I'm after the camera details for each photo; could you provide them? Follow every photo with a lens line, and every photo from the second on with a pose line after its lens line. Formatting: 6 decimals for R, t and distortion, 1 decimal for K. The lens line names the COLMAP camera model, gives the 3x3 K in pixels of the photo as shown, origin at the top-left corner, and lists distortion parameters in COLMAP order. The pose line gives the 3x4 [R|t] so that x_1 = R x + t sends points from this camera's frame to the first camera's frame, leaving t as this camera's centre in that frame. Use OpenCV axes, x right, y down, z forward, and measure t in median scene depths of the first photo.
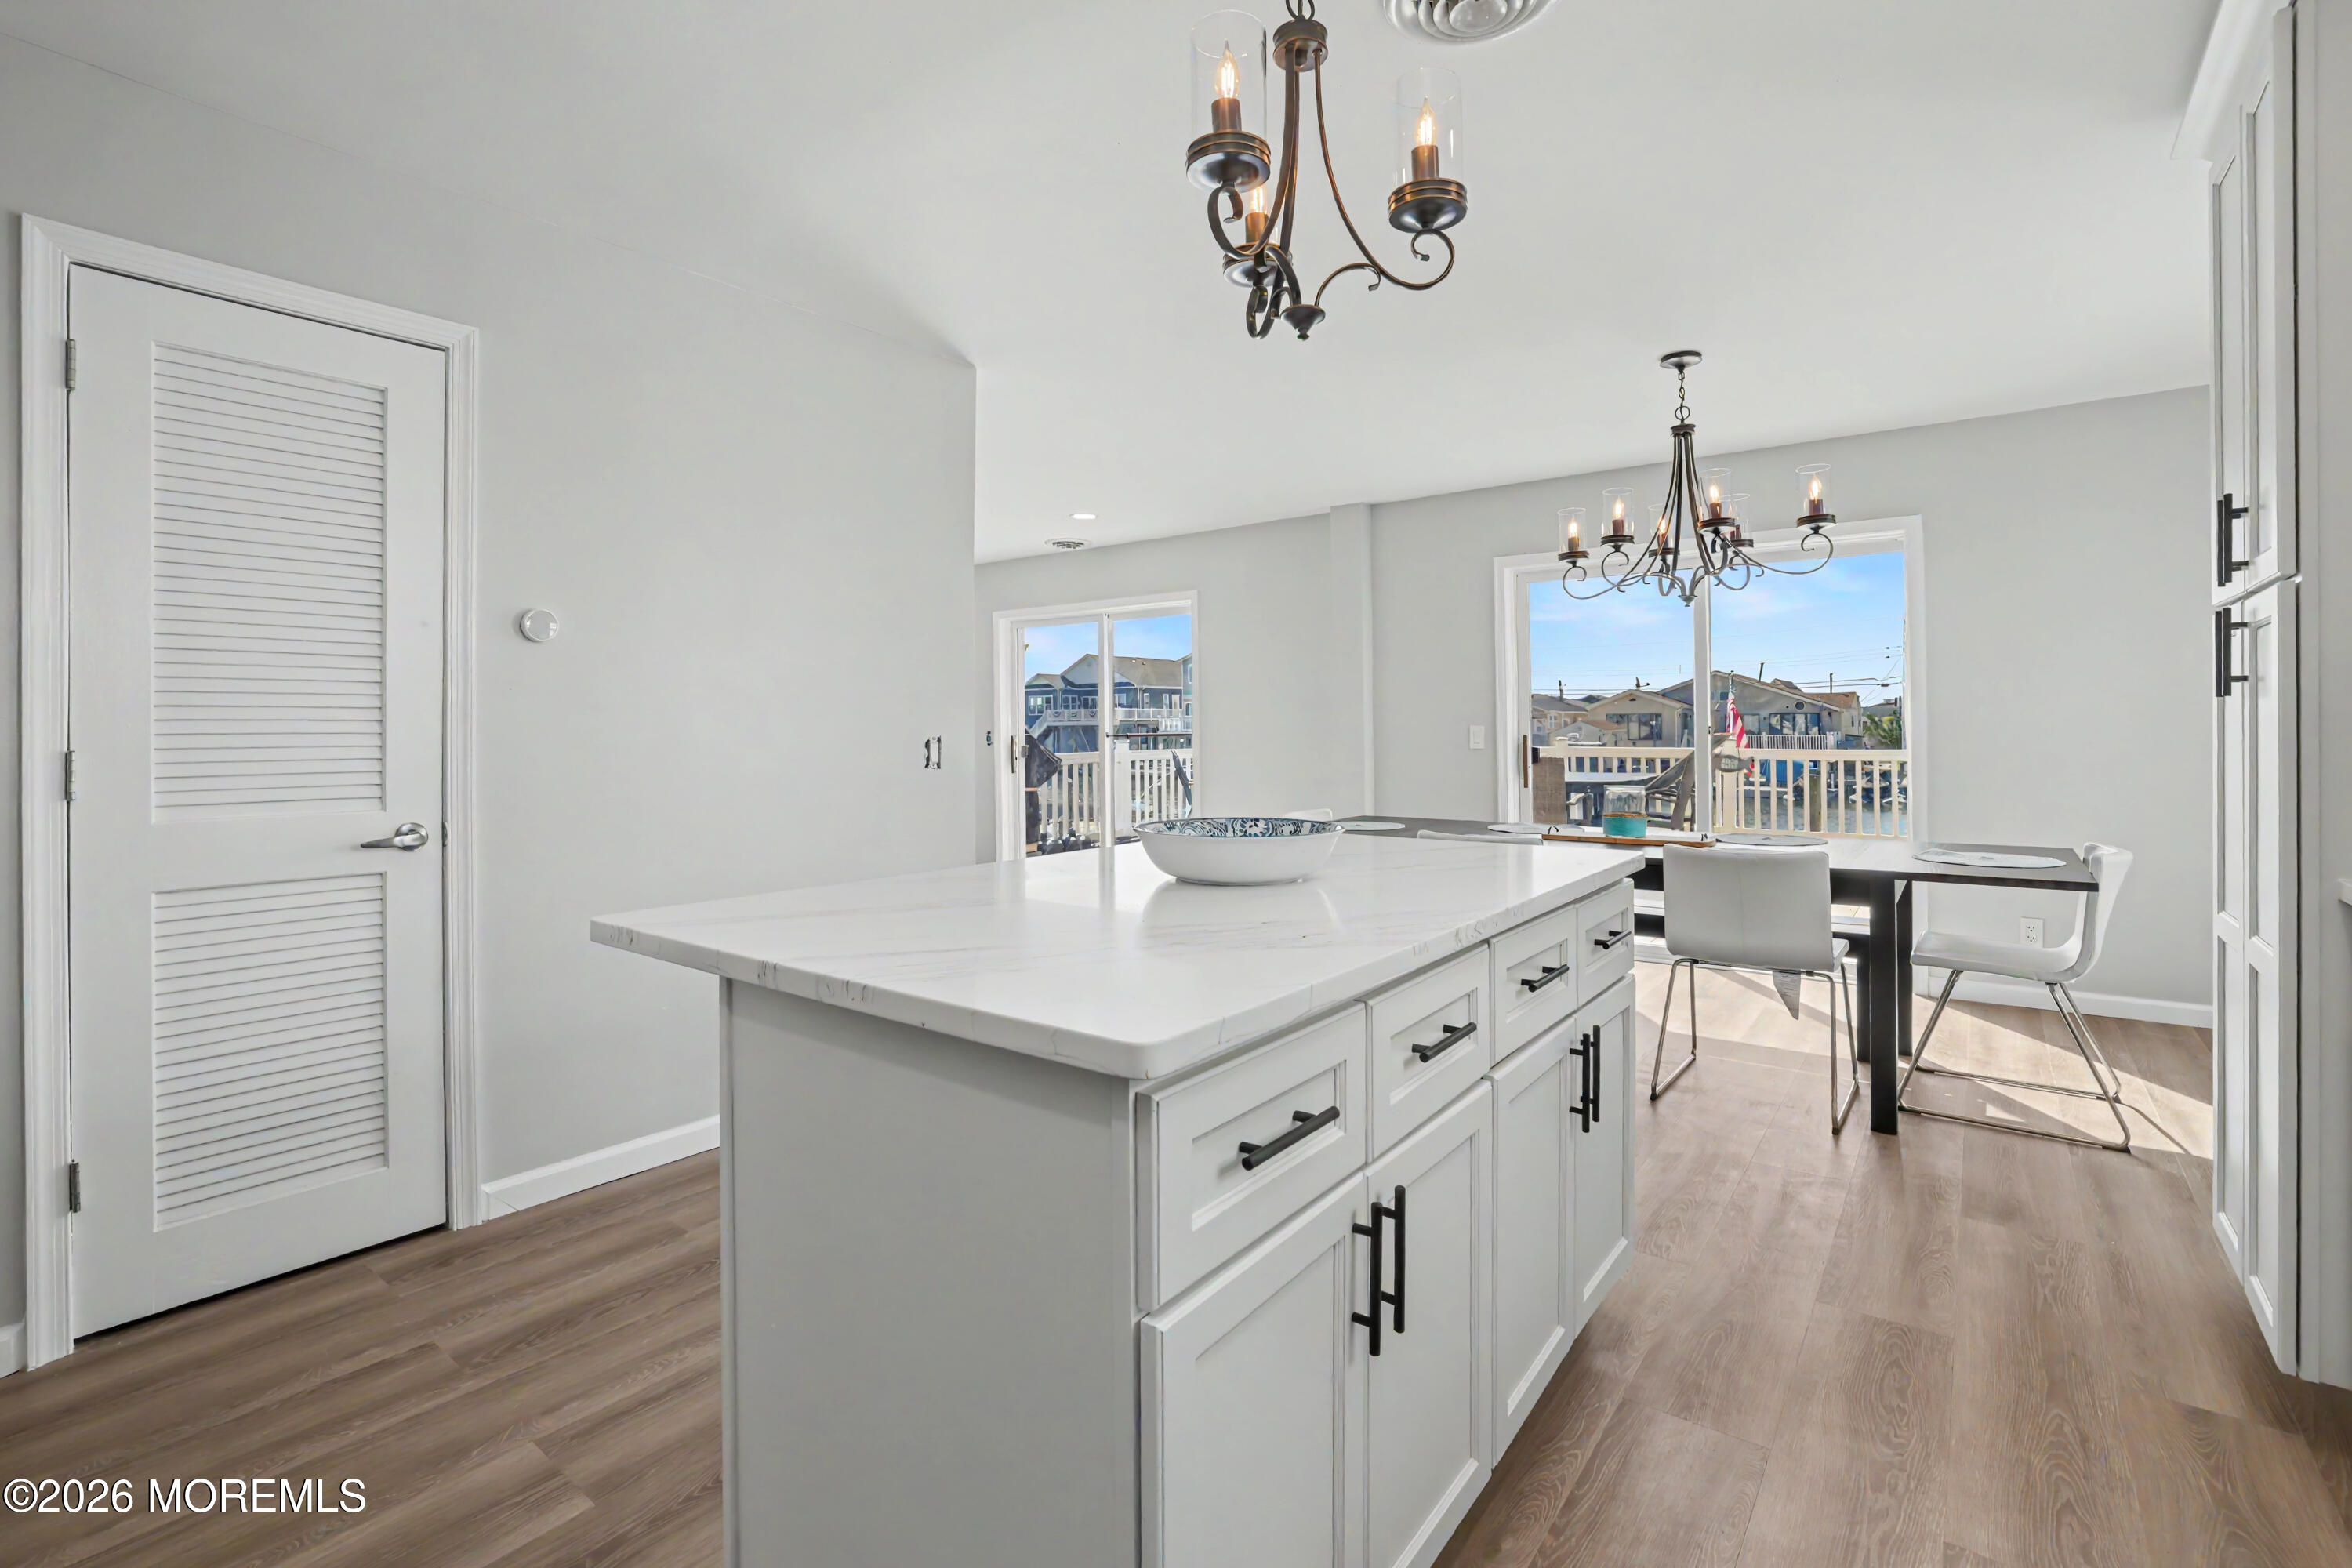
lens RADIAL K [[1042.6, 0, 1182.5], [0, 1042.6, 722.9], [0, 0, 1]] dist [-0.021160, 0.019816]
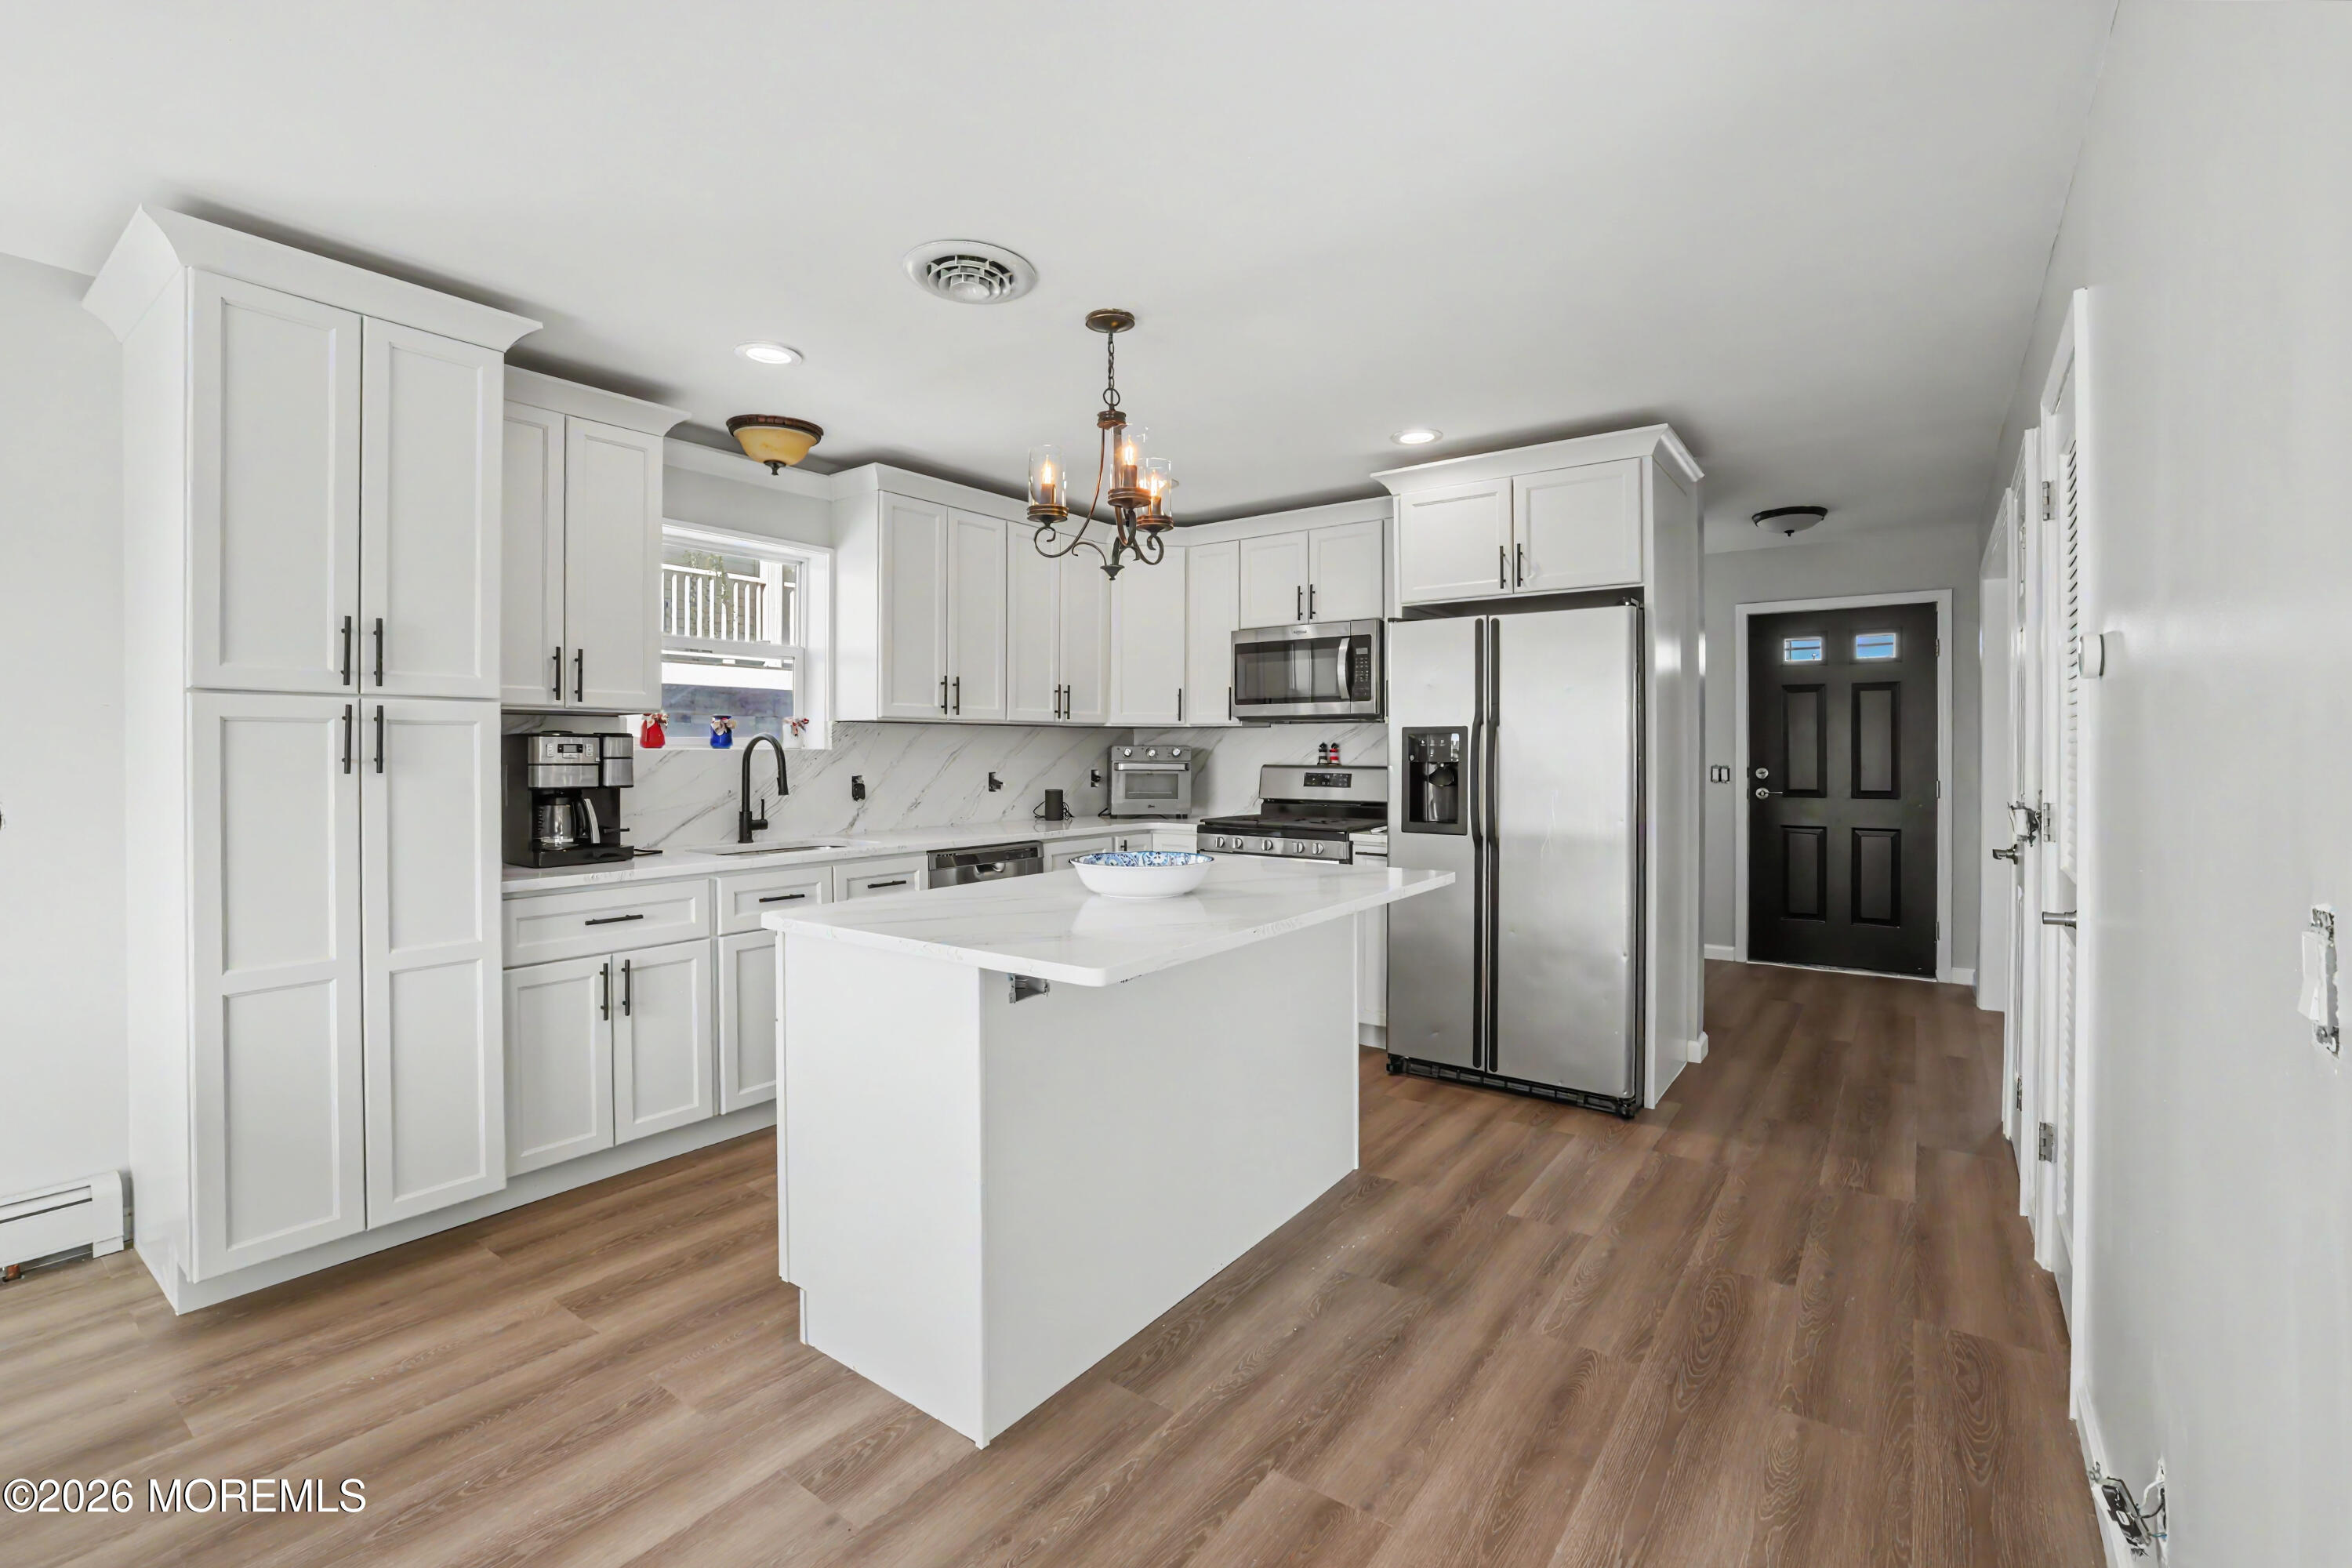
lens RADIAL K [[1025.2, 0, 1177.4], [0, 1025.2, 747.4], [0, 0, 1]] dist [-0.055852, 0.020632]
pose [[-0.999794, 0.004915, -0.019704, 0.013159], [0.004949, 0.999986, -0.001709, -0.022537], [0.019695, -0.001806, -0.999804, 1.192688]]
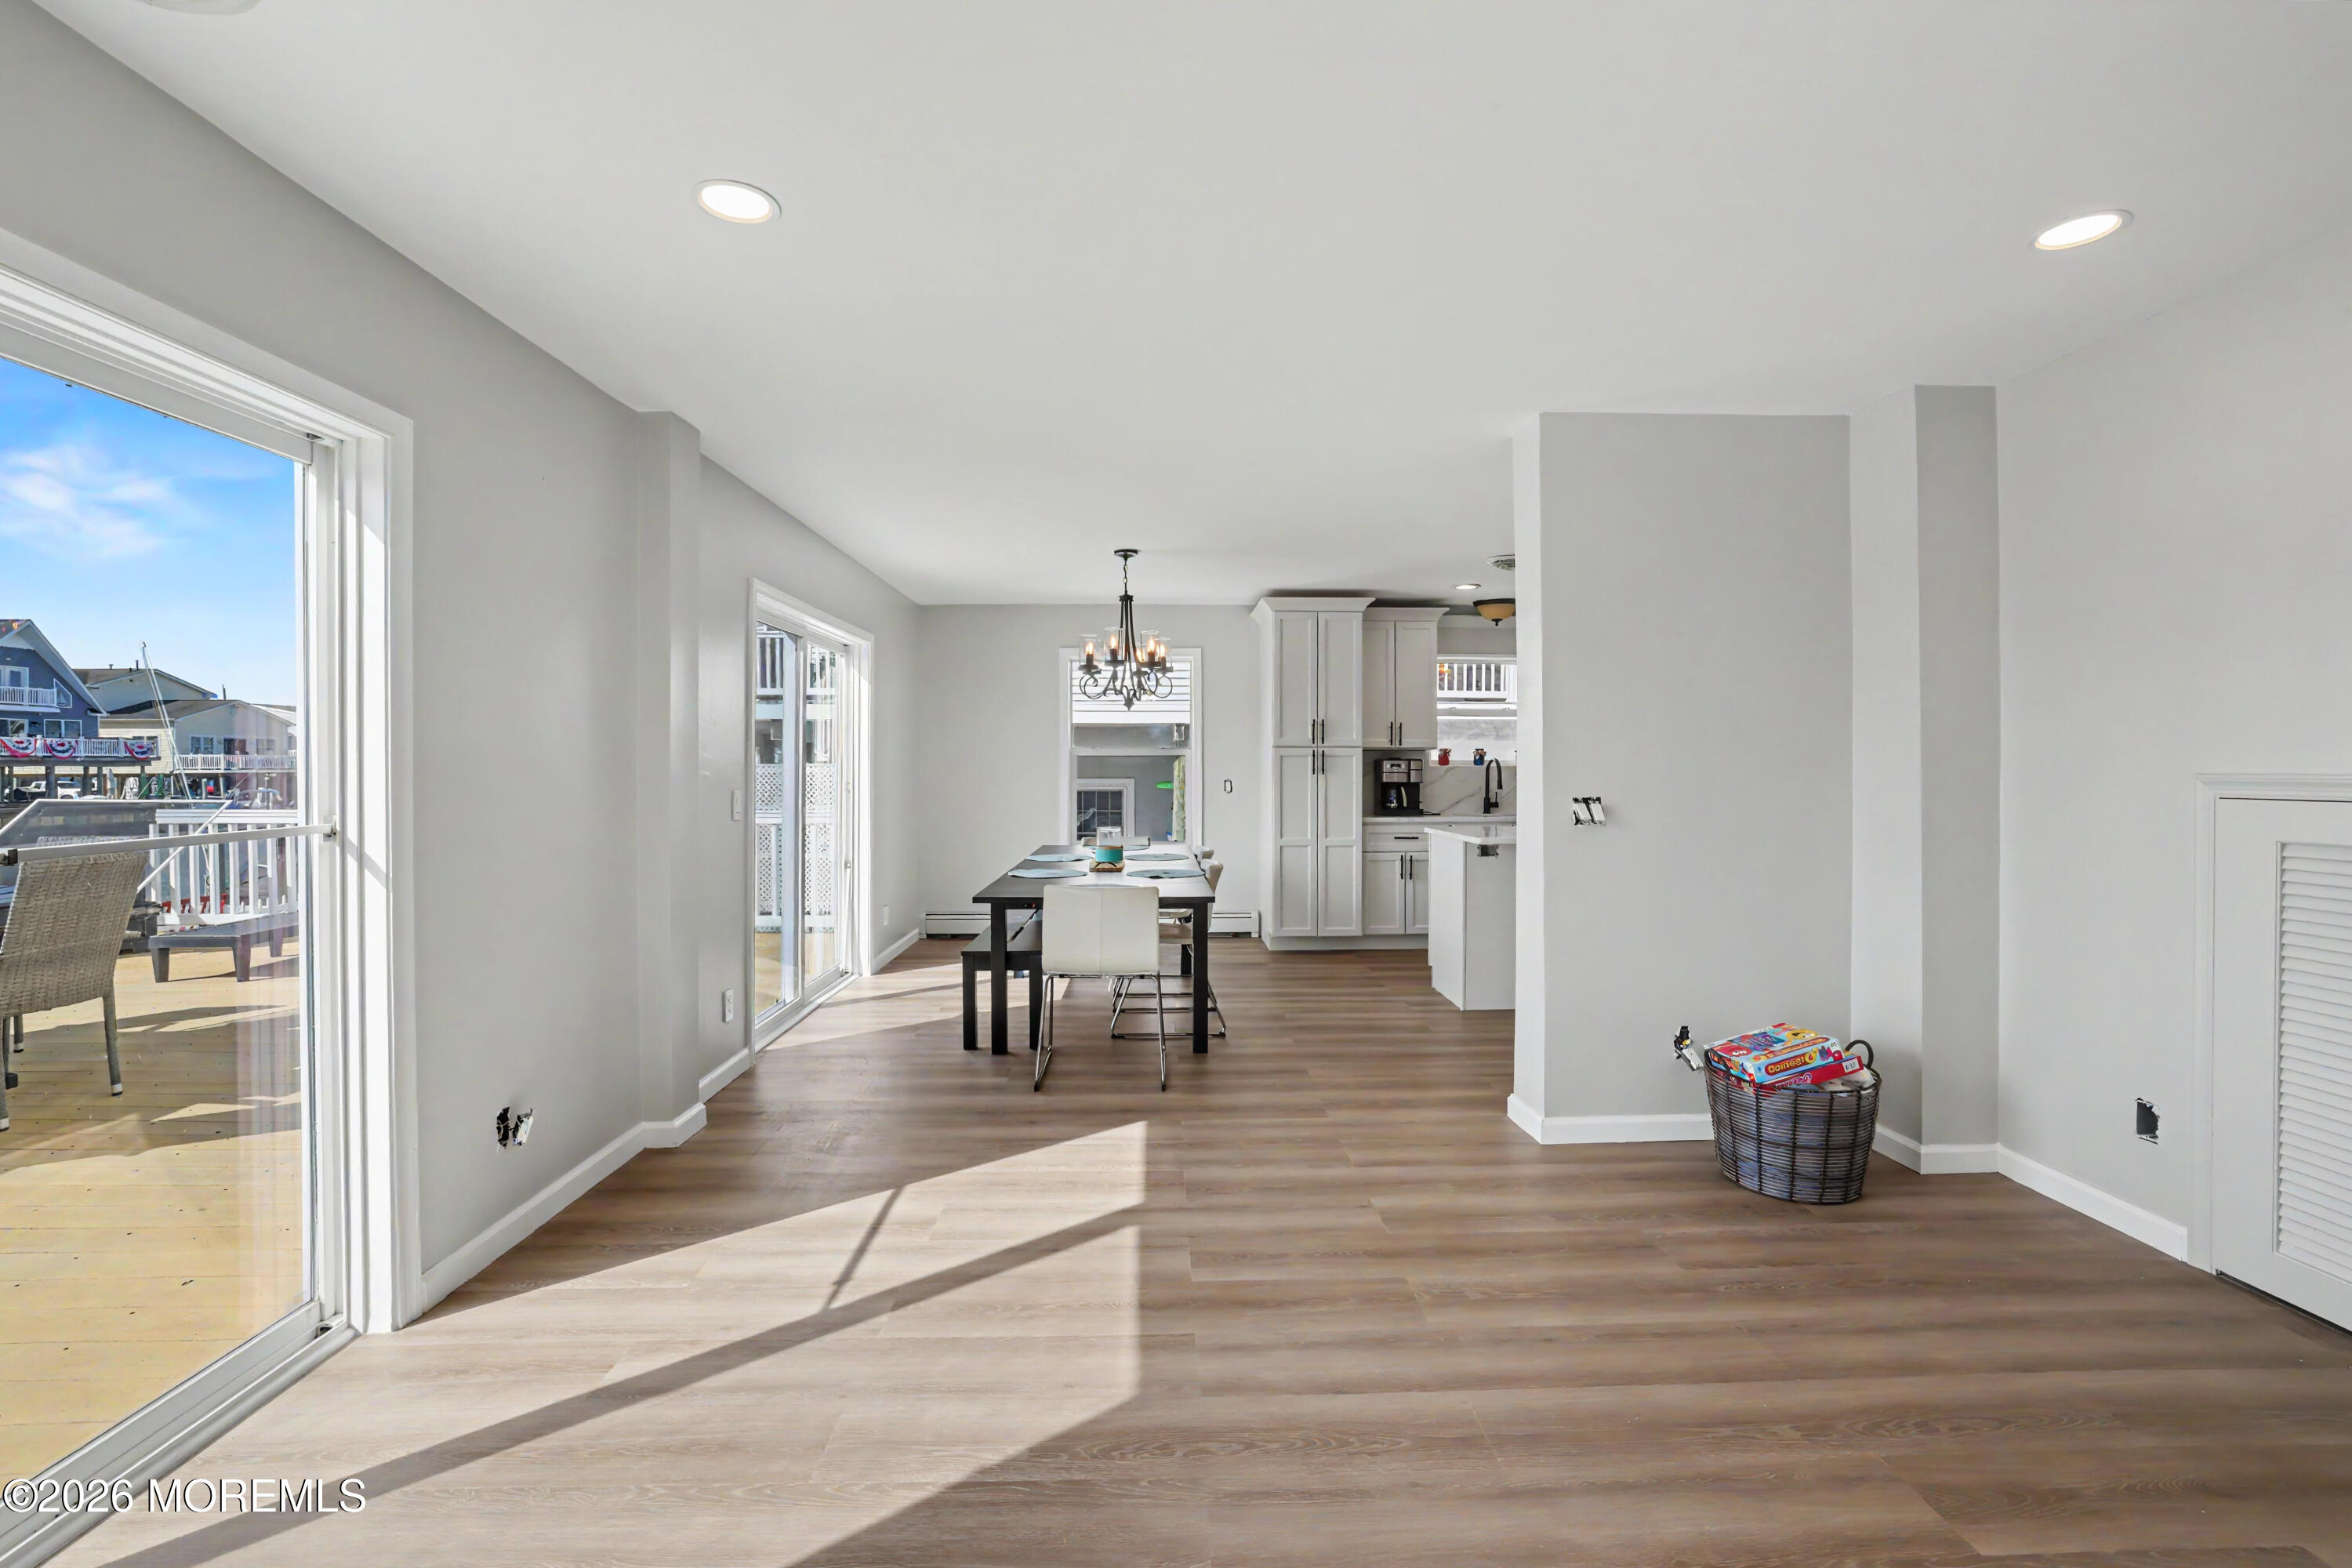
lens RADIAL K [[1014.6, 0, 1180.0], [0, 1014.6, 780.4], [0, 0, 1]] dist [-0.051265, 0.018783]
pose [[-0.634553, -0.006213, 0.772854, -0.768967], [0.002980, 0.999941, 0.010485, -0.018773], [-0.772874, 0.008956, -0.634497, 1.932731]]
